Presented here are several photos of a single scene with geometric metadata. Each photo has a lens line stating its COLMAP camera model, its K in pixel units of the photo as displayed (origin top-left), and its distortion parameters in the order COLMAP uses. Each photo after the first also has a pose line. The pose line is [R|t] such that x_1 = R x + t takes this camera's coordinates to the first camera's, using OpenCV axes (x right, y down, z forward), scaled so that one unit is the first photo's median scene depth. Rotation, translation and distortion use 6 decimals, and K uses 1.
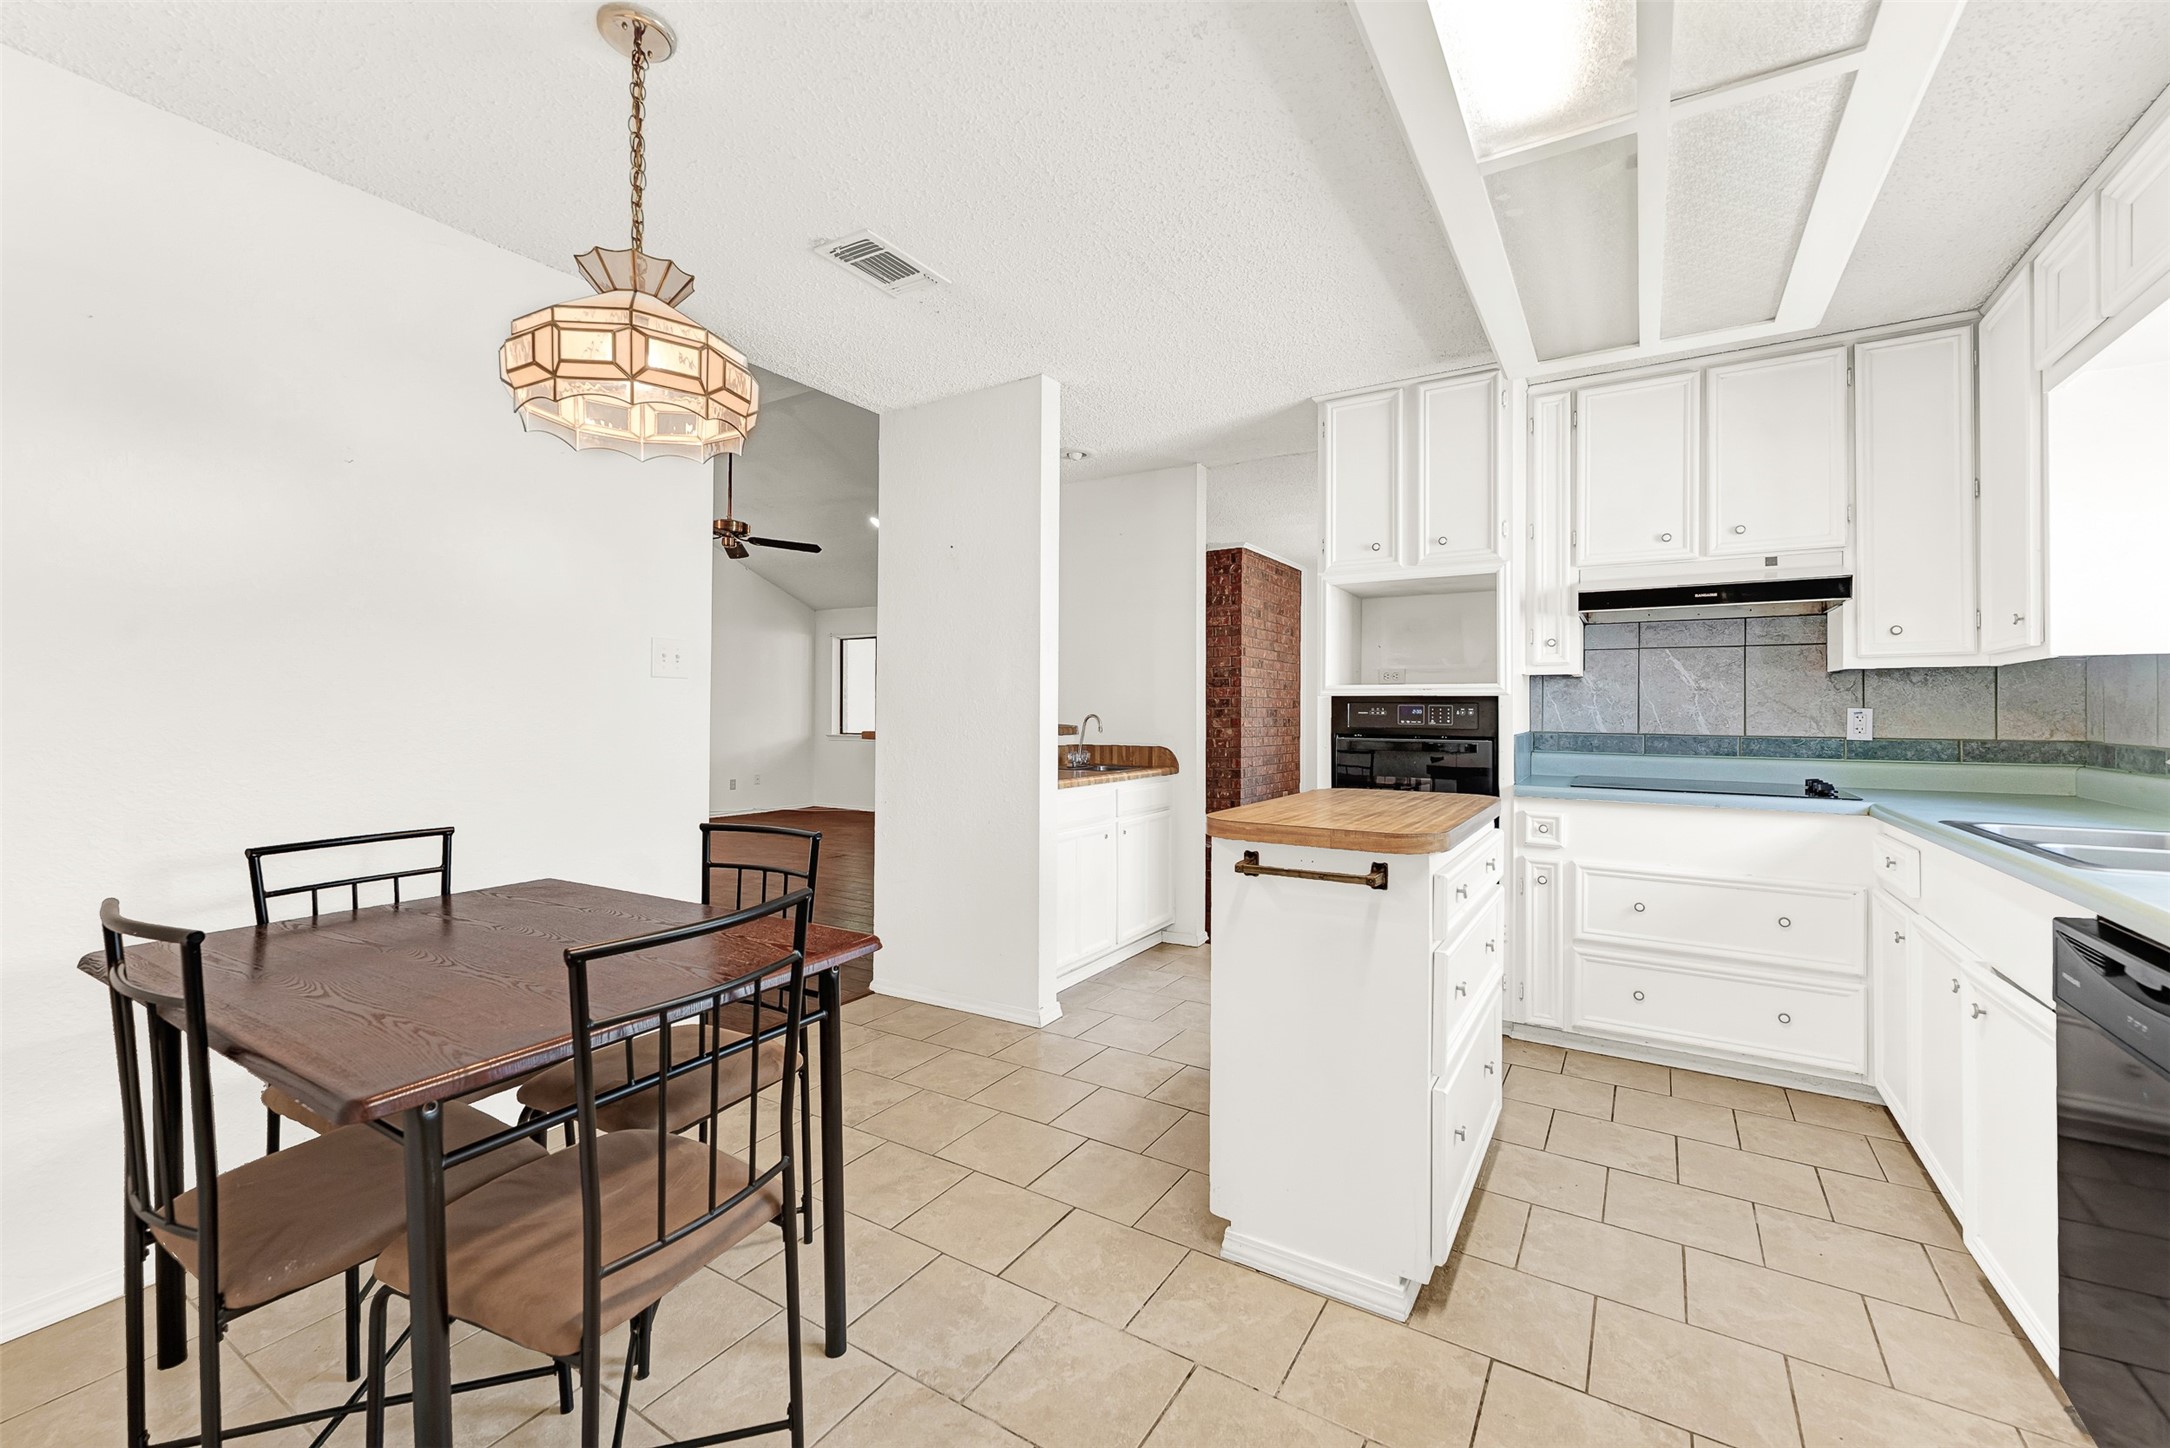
lens RADIAL K [[864.3, 0, 1085.0], [0, 864.3, 724.0], [0, 0, 1]] dist [-0.000450, -0.000080]
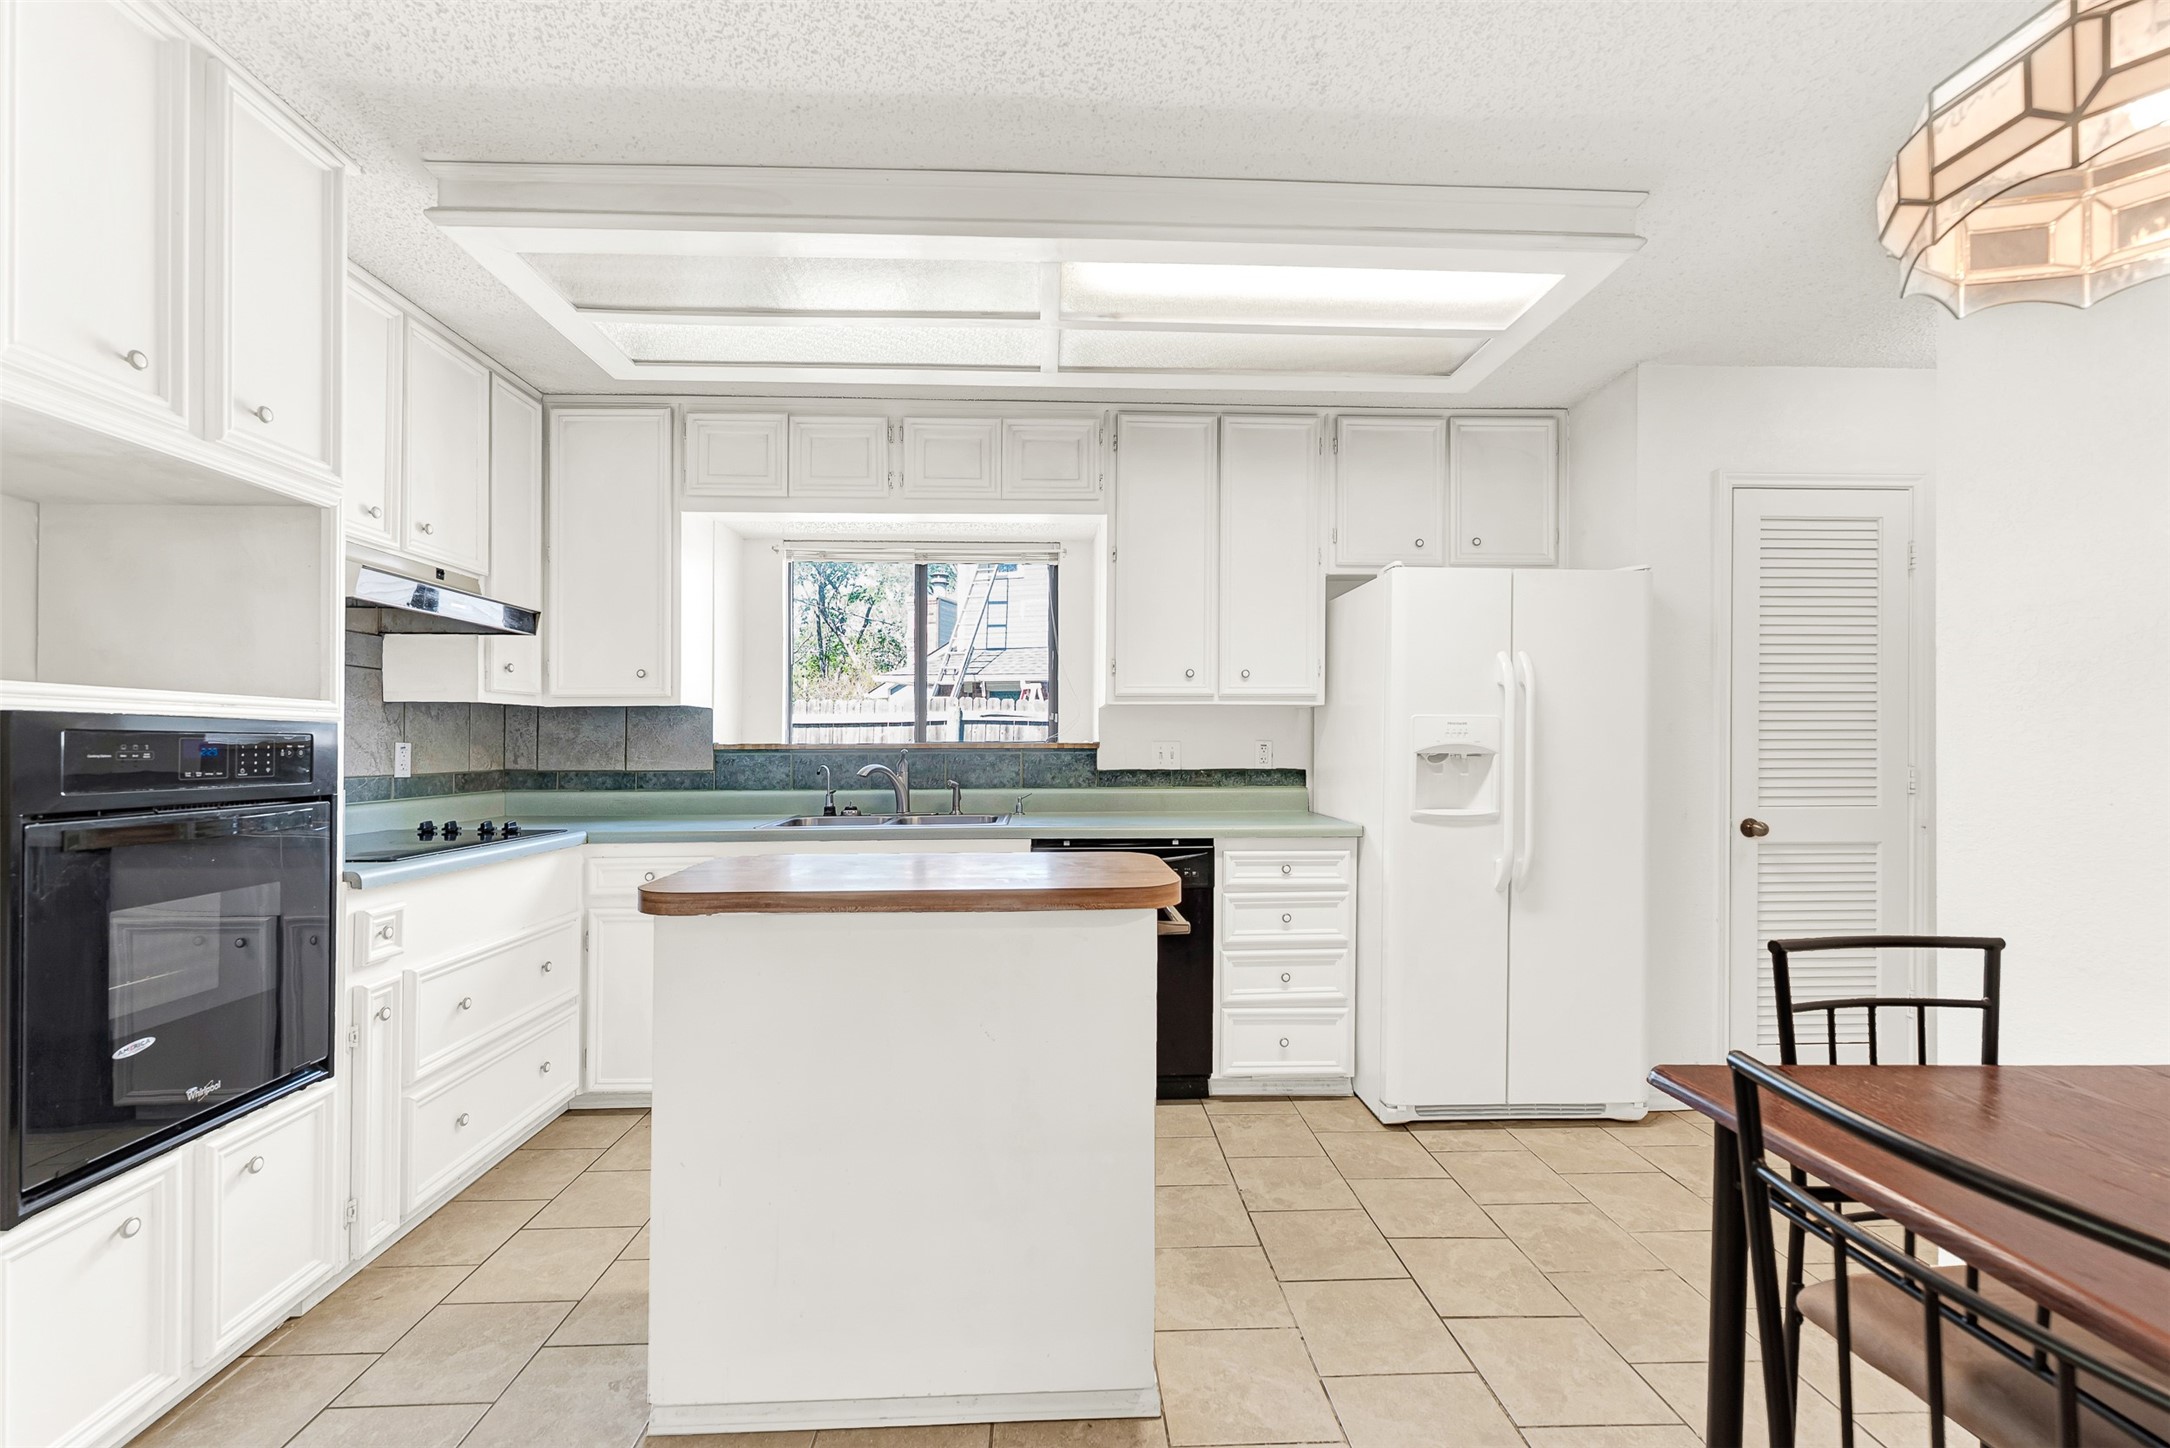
lens RADIAL K [[898.4, 0, 1085.0], [0, 898.4, 724.0], [0, 0, 1]] dist [0.000028, -0.000232]
pose [[-0.578875, 0.014557, 0.815286, -0.318885], [0.008797, 0.999894, -0.011607, -0.020907], [-0.815369, 0.000453, -0.578942, 0.979637]]
